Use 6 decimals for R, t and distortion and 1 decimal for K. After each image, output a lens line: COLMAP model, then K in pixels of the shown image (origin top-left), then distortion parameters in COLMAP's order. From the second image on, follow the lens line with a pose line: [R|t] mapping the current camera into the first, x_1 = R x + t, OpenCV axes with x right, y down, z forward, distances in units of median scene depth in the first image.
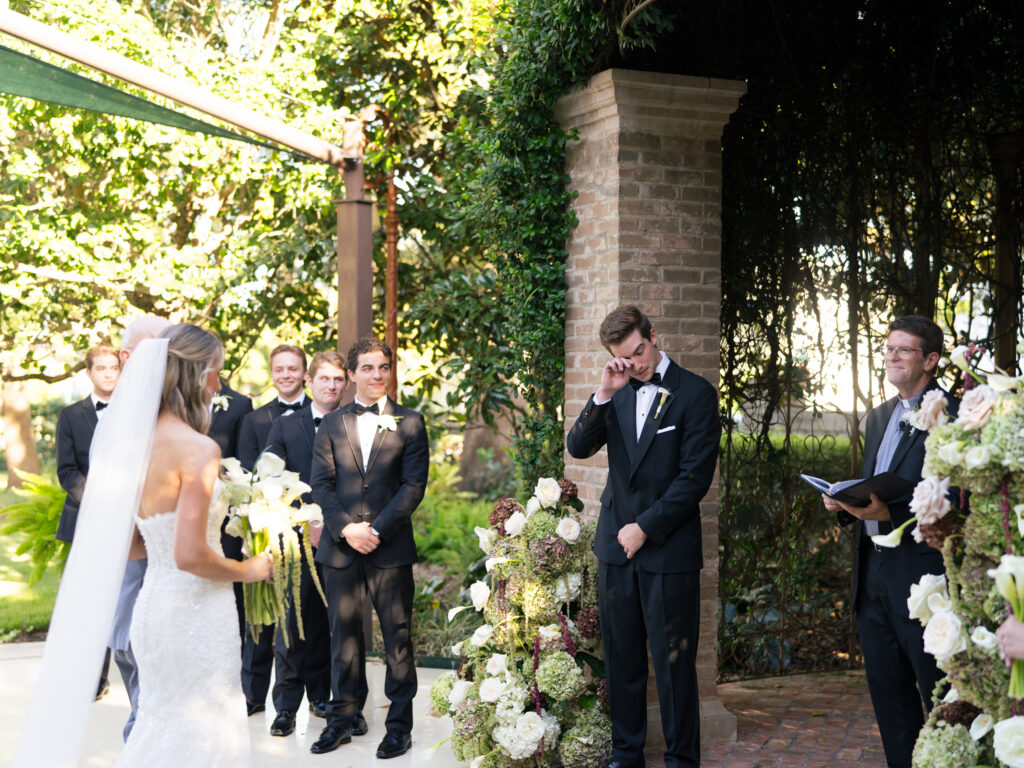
lens RADIAL K [[1734.4, 0, 512.0], [0, 1734.4, 384.0], [0, 0, 1]] dist [-0.051515, 0.371379]
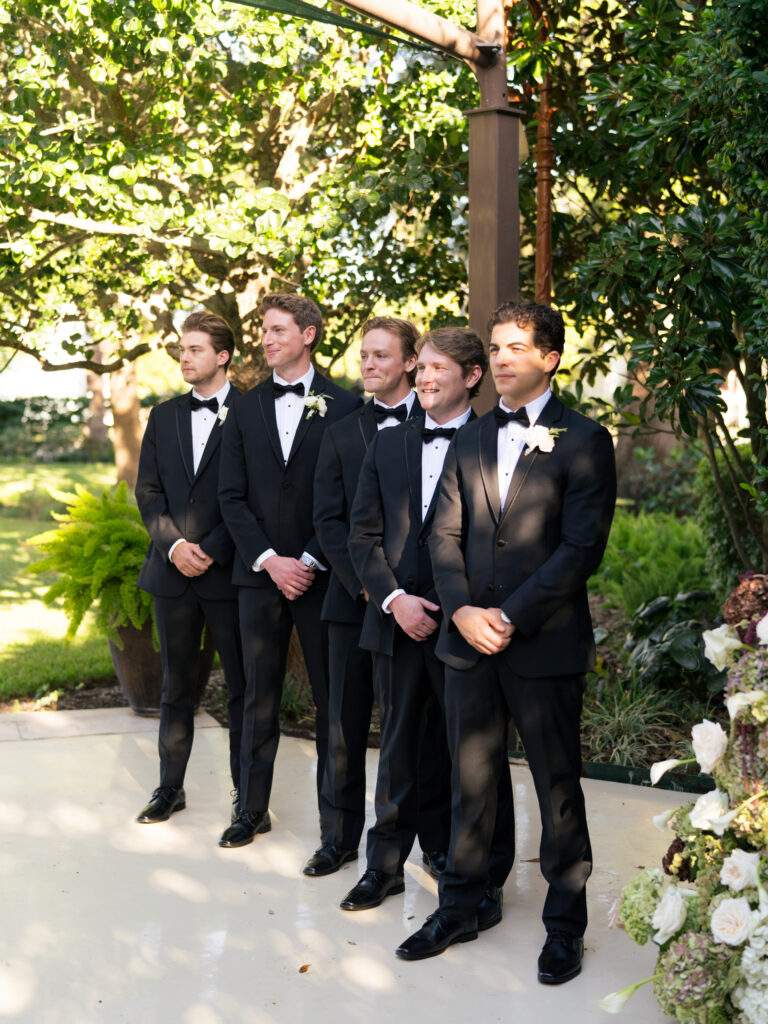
lens RADIAL K [[1734.4, 0, 384.0], [0, 1734.4, 512.0], [0, 0, 1]] dist [-0.051515, 0.371379]
pose [[0.988435, 0.012391, -0.151141, -0.027375], [-0.000085, 0.996702, 0.081154, -0.001761], [0.151648, -0.080203, 0.985175, 0.293839]]
